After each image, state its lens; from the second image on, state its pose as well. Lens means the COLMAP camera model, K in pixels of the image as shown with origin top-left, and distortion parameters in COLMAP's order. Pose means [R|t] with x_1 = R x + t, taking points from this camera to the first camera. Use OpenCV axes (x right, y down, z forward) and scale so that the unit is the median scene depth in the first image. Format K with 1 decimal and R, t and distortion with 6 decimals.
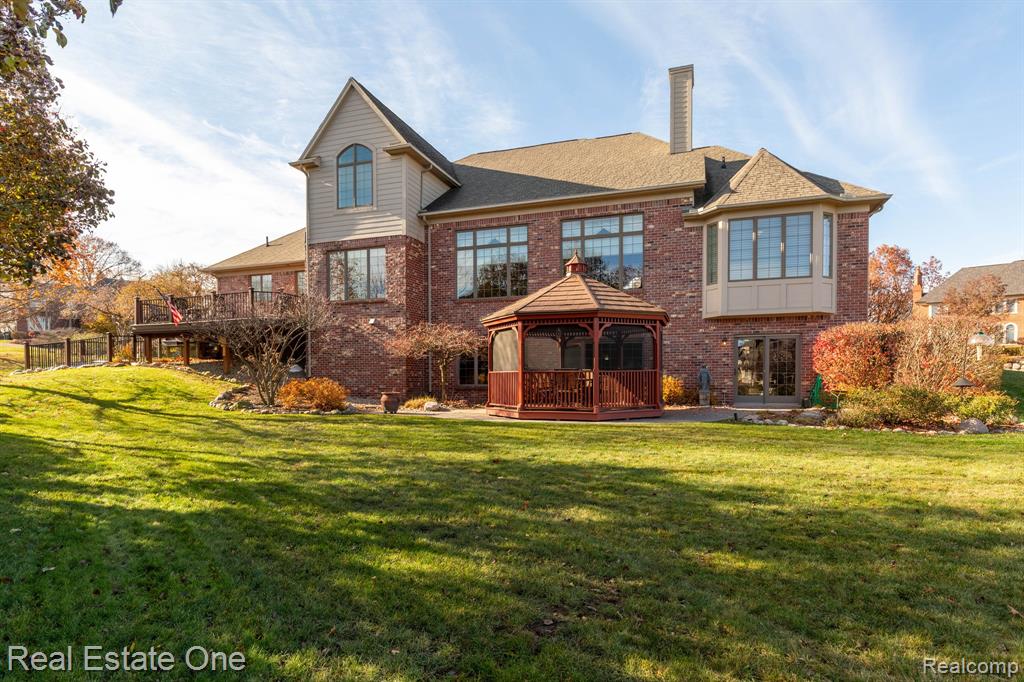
lens RADIAL K [[571.5, 0, 499.5], [0, 571.5, 382.8], [0, 0, 1]] dist [-0.005166, -0.000055]
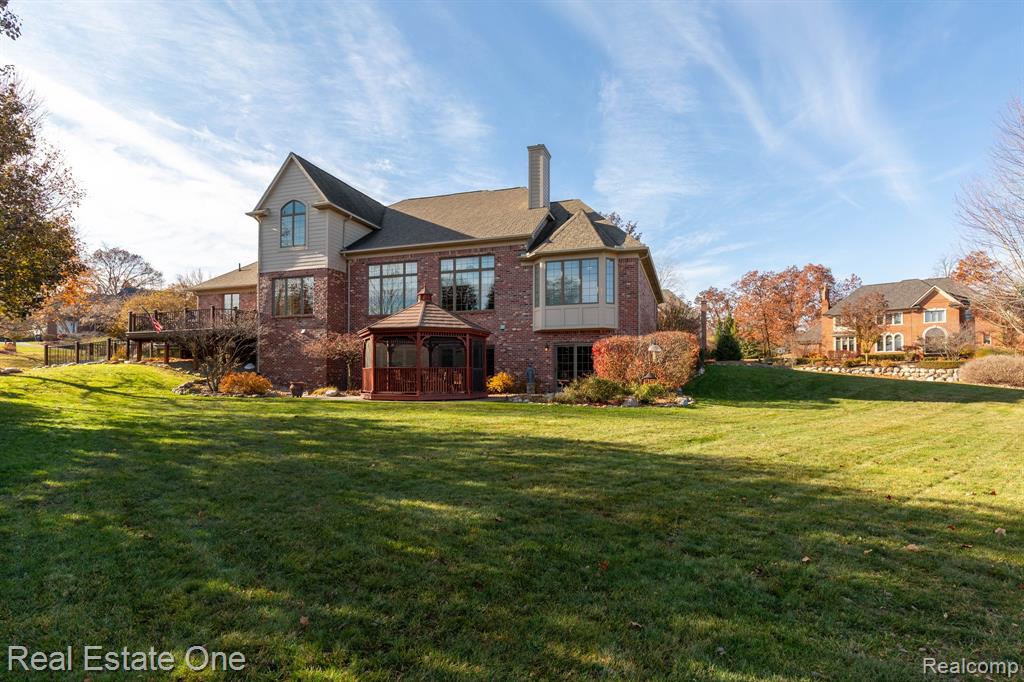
lens RADIAL K [[537.4, 0, 510.2], [0, 537.4, 363.7], [0, 0, 1]] dist [-0.006430, -0.001023]
pose [[0.999950, 0.006091, 0.007963, 0.253622], [-0.005782, 0.999252, -0.038238, 0.013910], [-0.008190, 0.038190, 0.999237, -0.260180]]
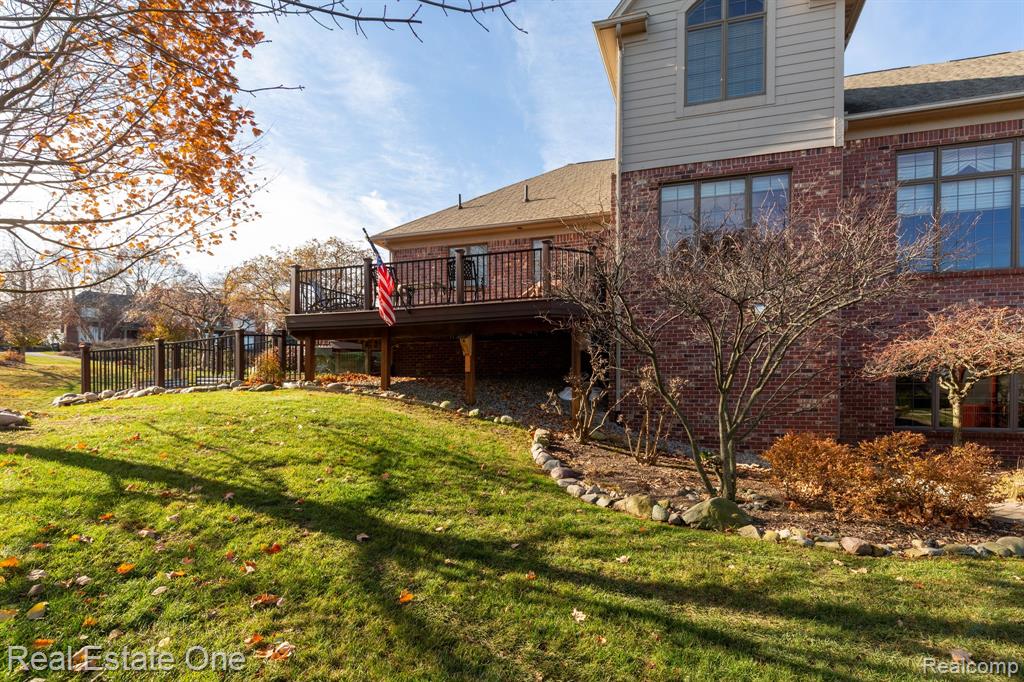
lens RADIAL K [[499.6, 0, 540.4], [0, 499.6, 386.0], [0, 0, 1]] dist [-0.003399, -0.000551]
pose [[0.998266, 0.003221, 0.058770, -0.461265], [-0.002290, 0.999871, -0.015903, -0.027411], [-0.058813, 0.015741, 0.998145, 0.544827]]
